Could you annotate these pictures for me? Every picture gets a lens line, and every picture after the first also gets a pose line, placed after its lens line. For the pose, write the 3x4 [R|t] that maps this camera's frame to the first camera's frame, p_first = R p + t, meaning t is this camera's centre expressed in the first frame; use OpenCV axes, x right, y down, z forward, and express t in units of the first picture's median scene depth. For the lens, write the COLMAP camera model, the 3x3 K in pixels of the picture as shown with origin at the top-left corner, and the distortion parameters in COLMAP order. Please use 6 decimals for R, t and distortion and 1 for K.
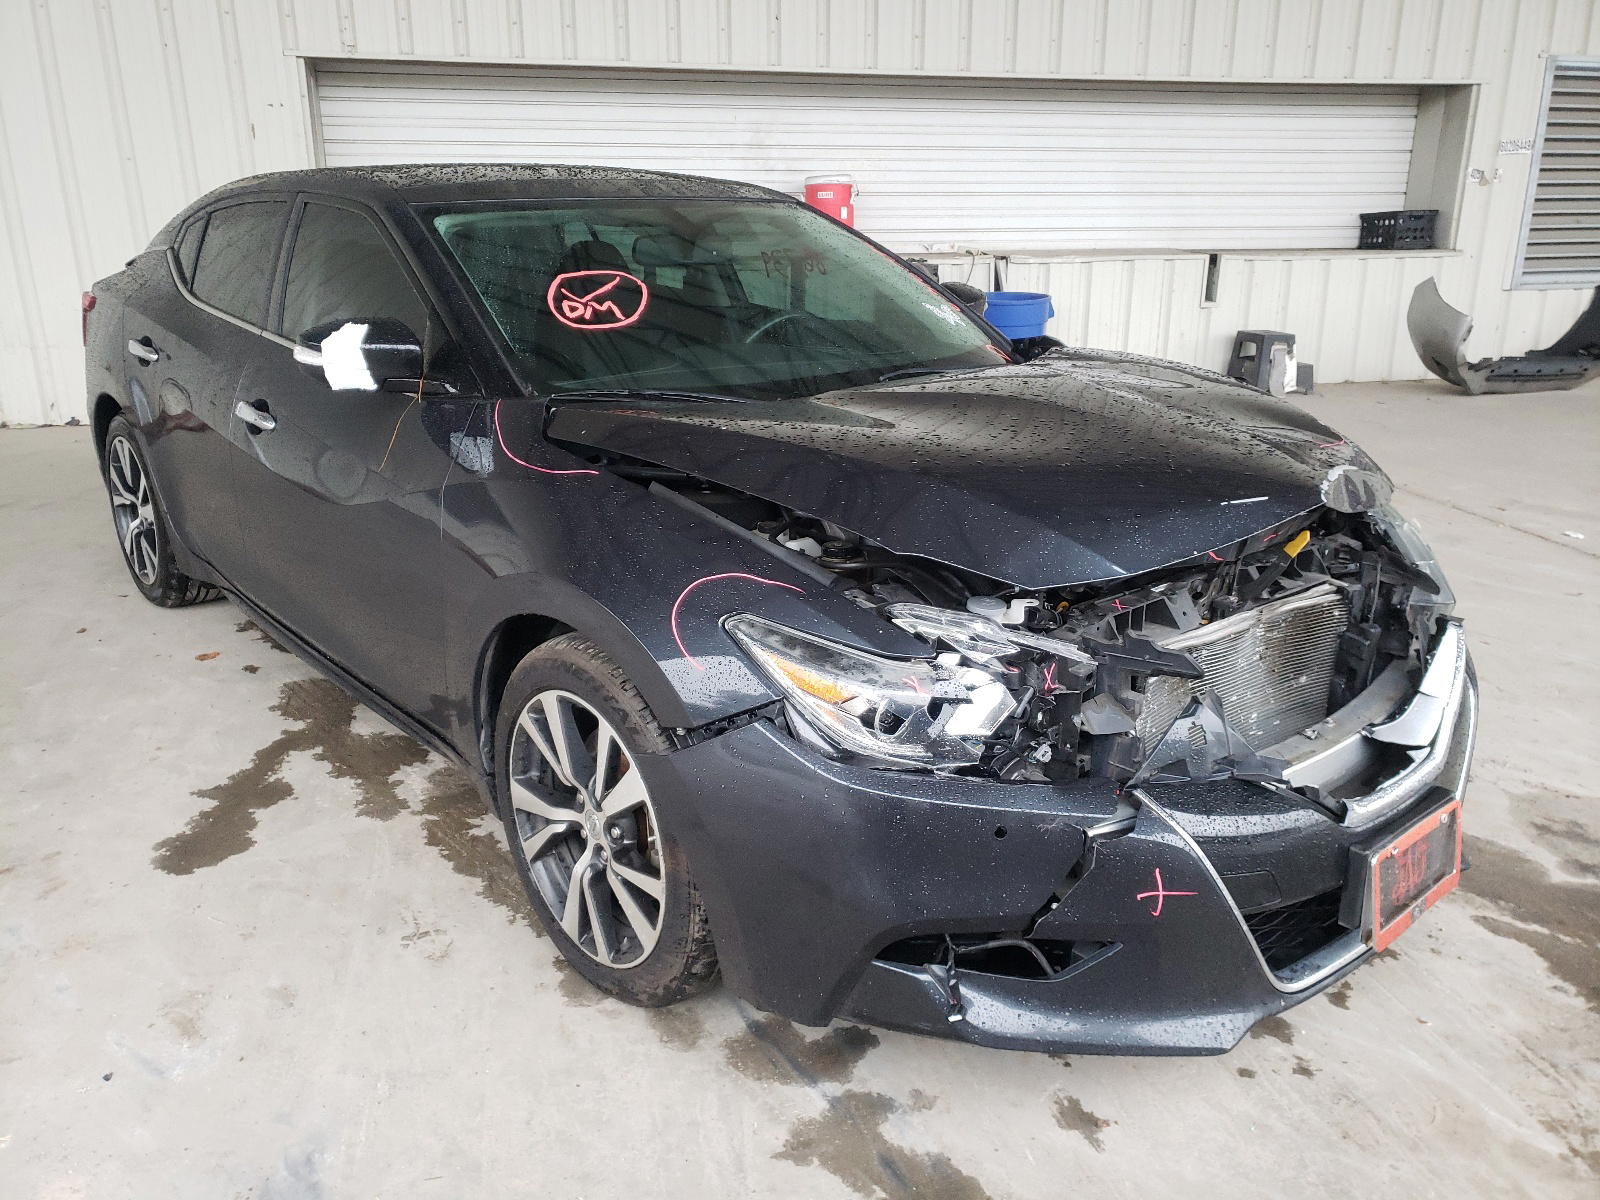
lens RADIAL K [[1236.8, 0, 800.0], [0, 1236.8, 600.0], [0, 0, 1]] dist [0.013494, 0.002117]
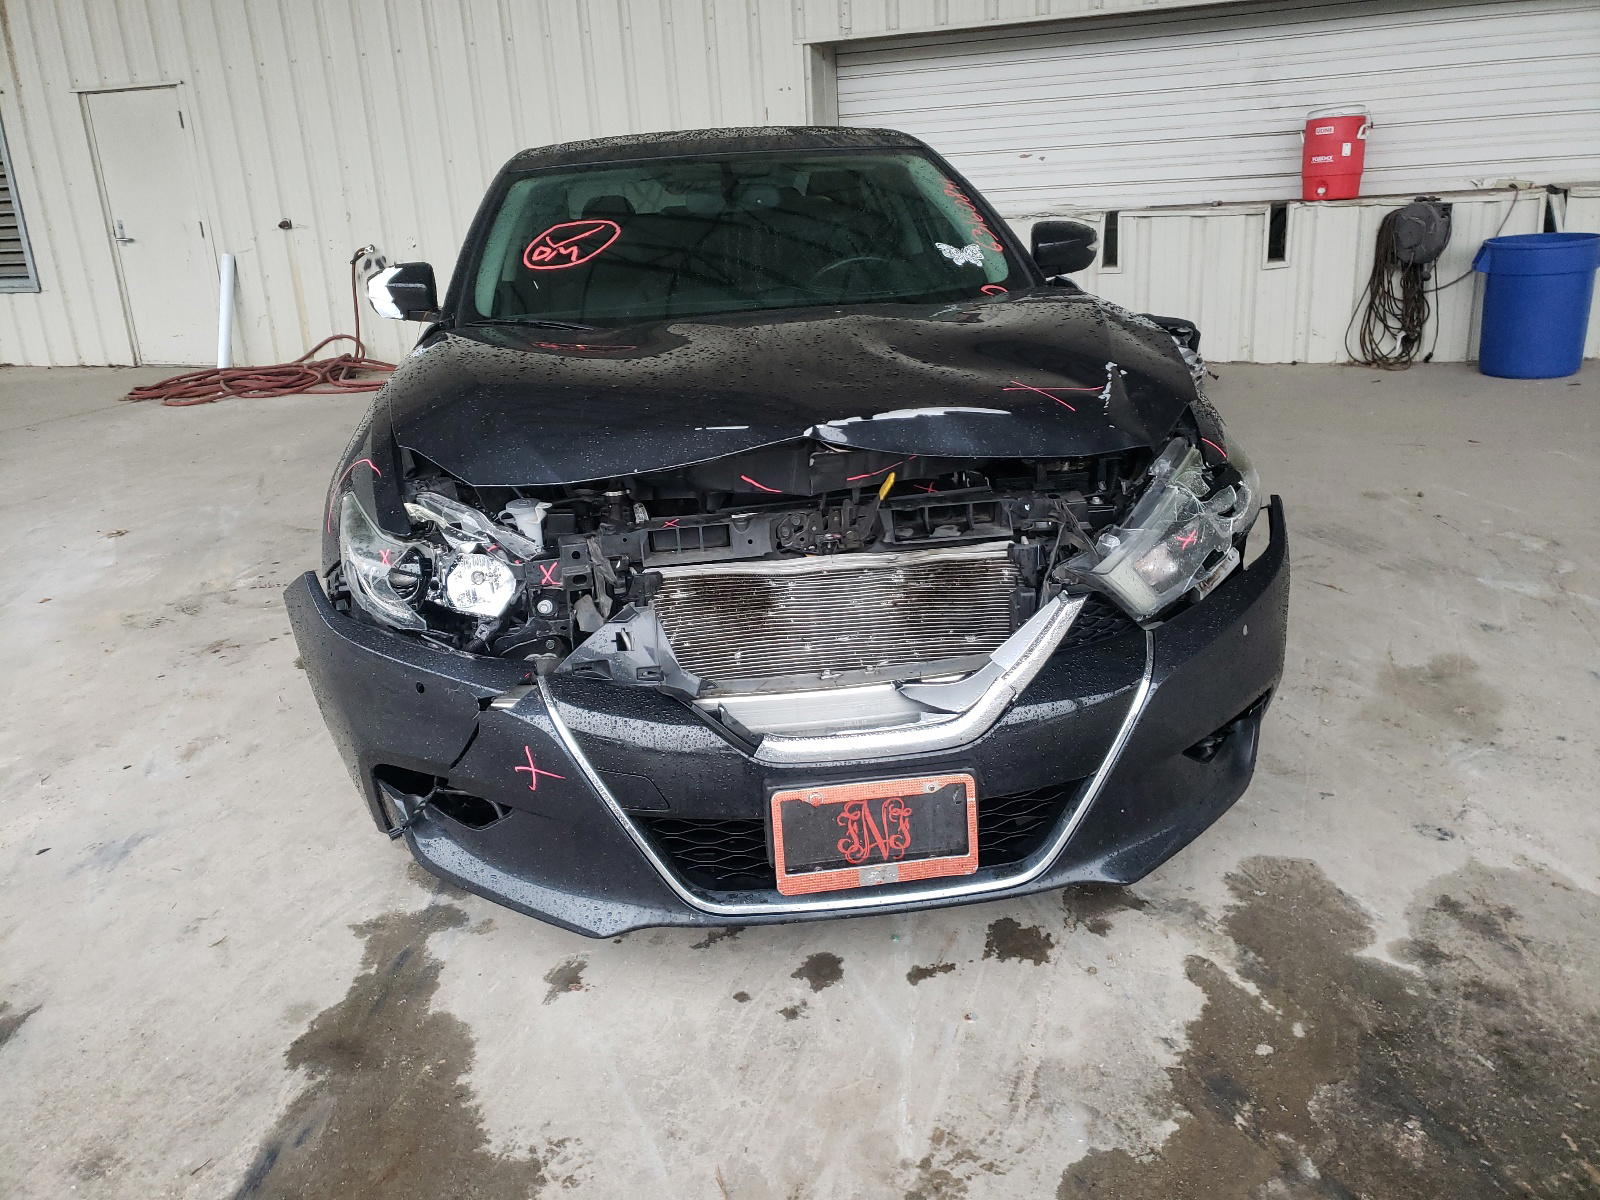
lens RADIAL K [[1233.2, 0, 800.0], [0, 1233.2, 600.0], [0, 0, 1]] dist [0.021240, 0.003184]
pose [[0.831261, 0.131594, -0.540082, 0.735740], [-0.116956, 0.991231, 0.061507, -0.005927], [0.543440, 0.012038, 0.839362, 0.142349]]
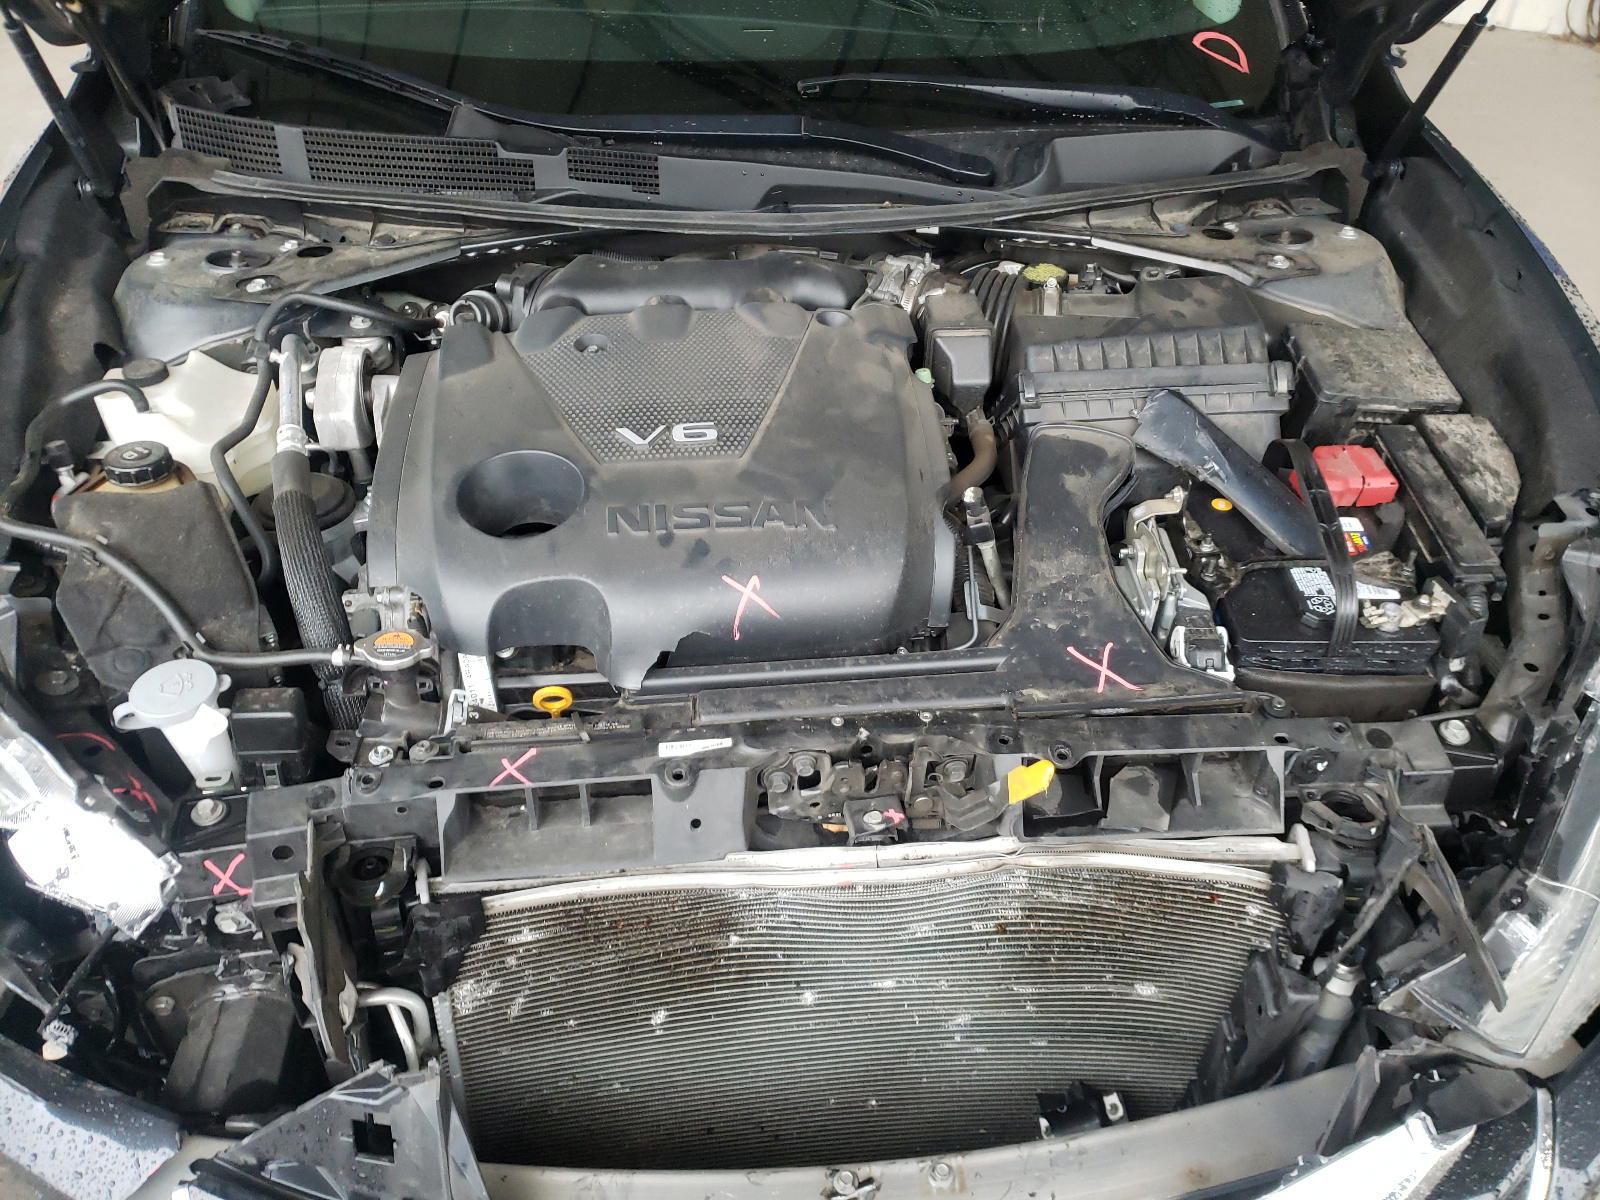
lens RADIAL K [[1320.7, 0, 841.2], [0, 1320.7, 599.5], [0, 0, 1]] dist [-0.006368, -0.000524]
pose [[0.818544, 0.346262, -0.458353, 0.445908], [-0.199961, 0.919757, 0.337732, -0.191338], [0.538517, -0.184796, 0.822101, 0.534988]]
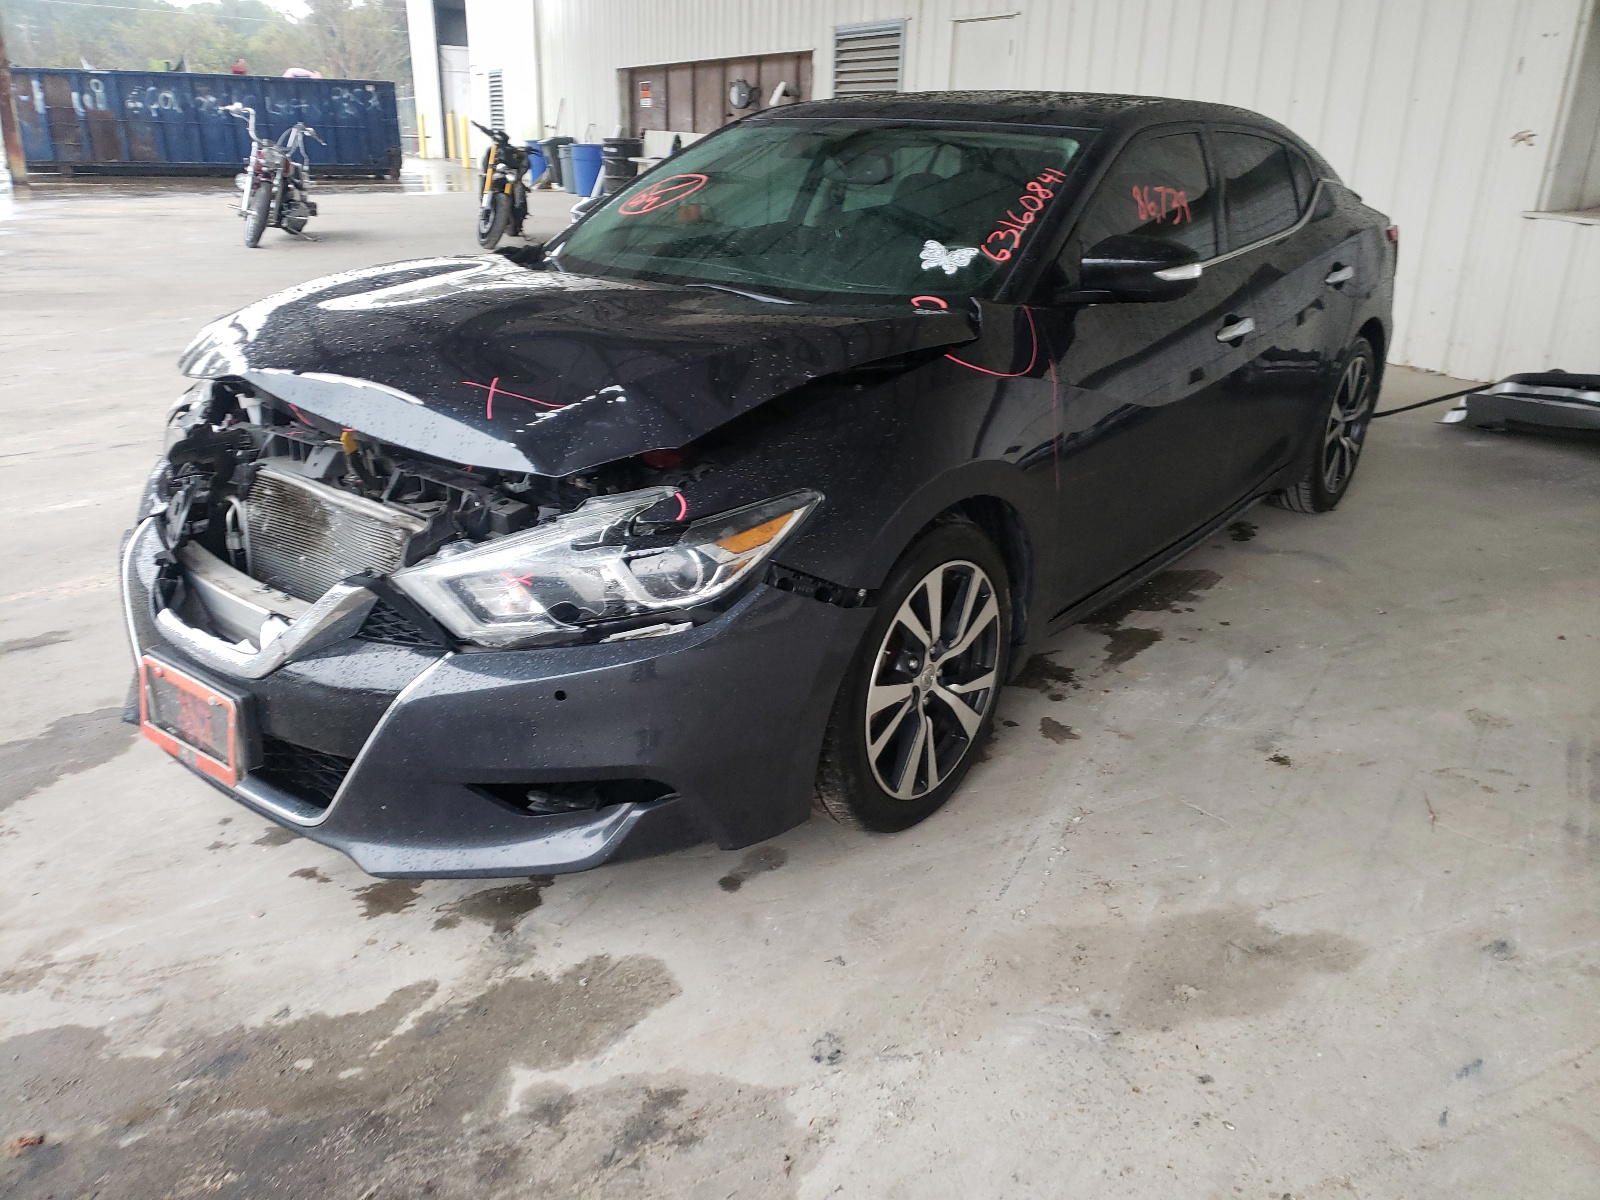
lens RADIAL K [[1236.8, 0, 800.0], [0, 1236.8, 600.0], [0, 0, 1]] dist [0.013494, 0.002117]
pose [[0.198658, 0.354301, -0.913786, 1.248988], [-0.325120, 0.903397, 0.279591, -0.287457], [0.924571, 0.241547, 0.294658, 0.909248]]
